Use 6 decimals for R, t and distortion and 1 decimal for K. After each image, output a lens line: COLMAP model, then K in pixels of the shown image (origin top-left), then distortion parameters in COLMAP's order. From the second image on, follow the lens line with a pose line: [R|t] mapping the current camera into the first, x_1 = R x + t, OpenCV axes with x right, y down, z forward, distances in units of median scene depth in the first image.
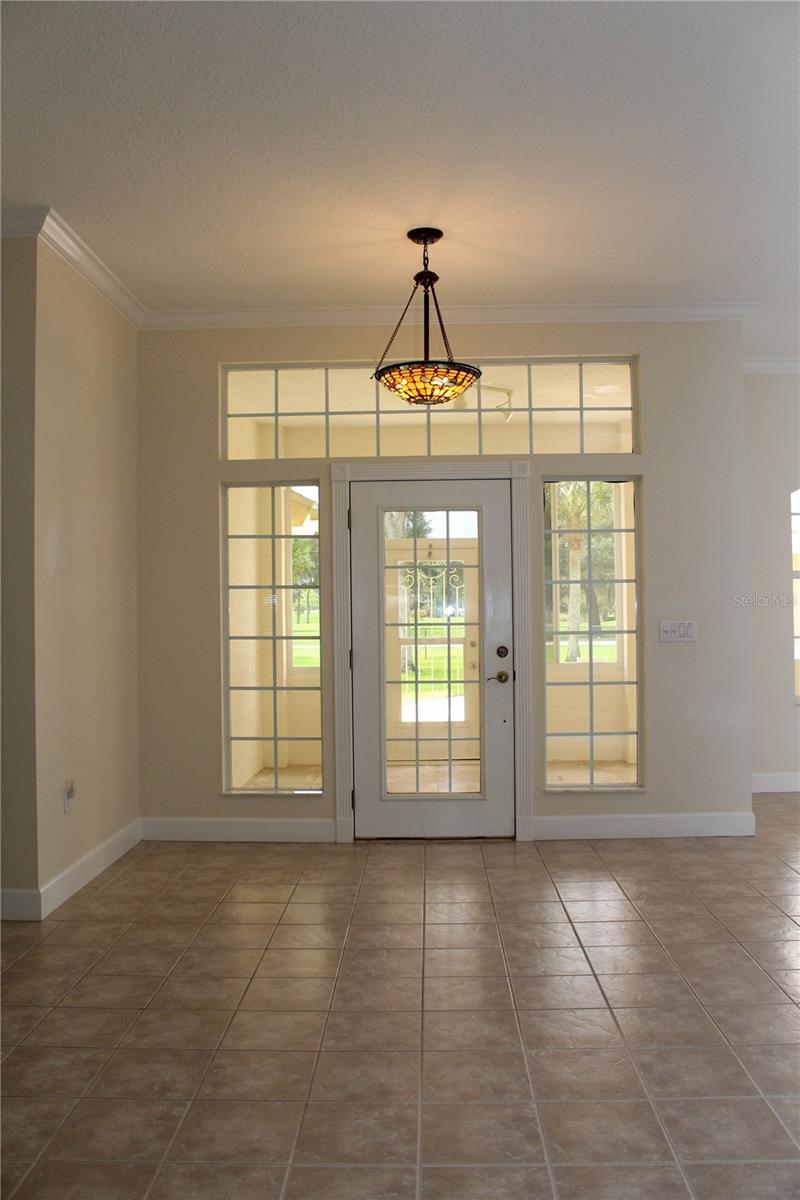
lens RADIAL K [[1004.9, 0, 400.0], [0, 1004.9, 600.0], [0, 0, 1]] dist [-0.160938, 0.130815]
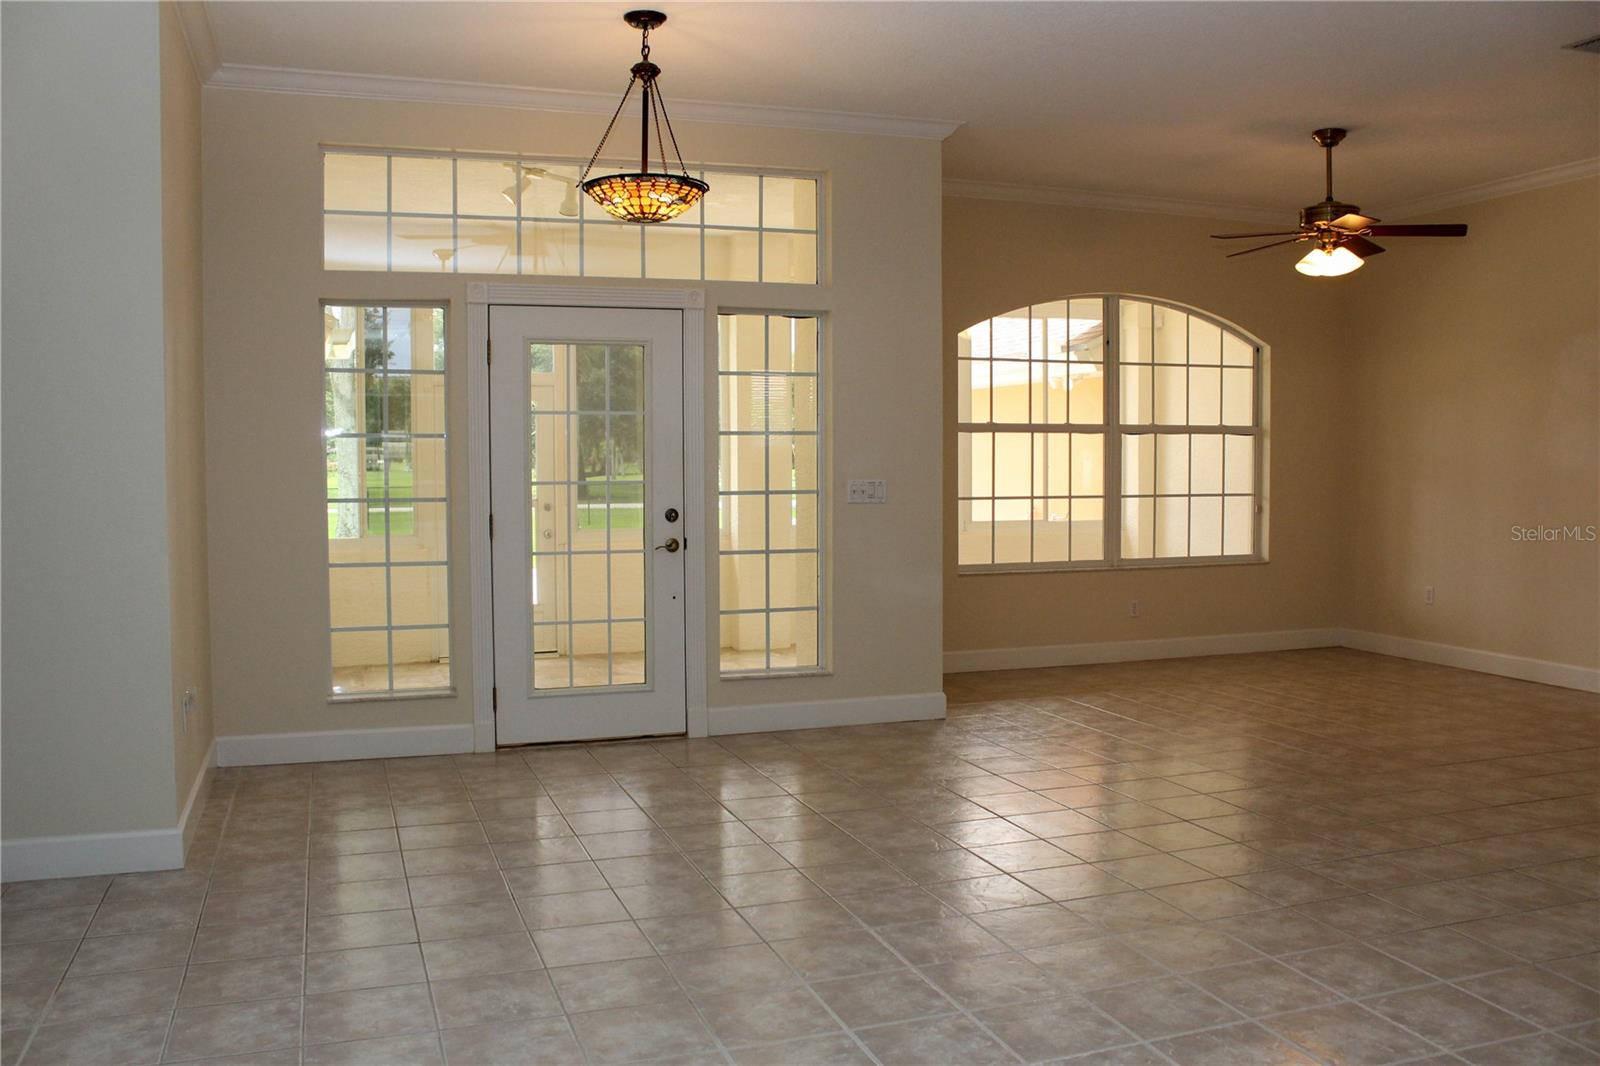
lens RADIAL K [[1339.8, 0, 782.0], [0, 1339.8, 534.4], [0, 0, 1]] dist [-0.160938, 0.130815]
pose [[0.935258, -0.011403, 0.353784, -0.209448], [-0.011034, 0.998056, 0.061337, -0.002423], [-0.353796, -0.061270, 0.933314, -0.082749]]
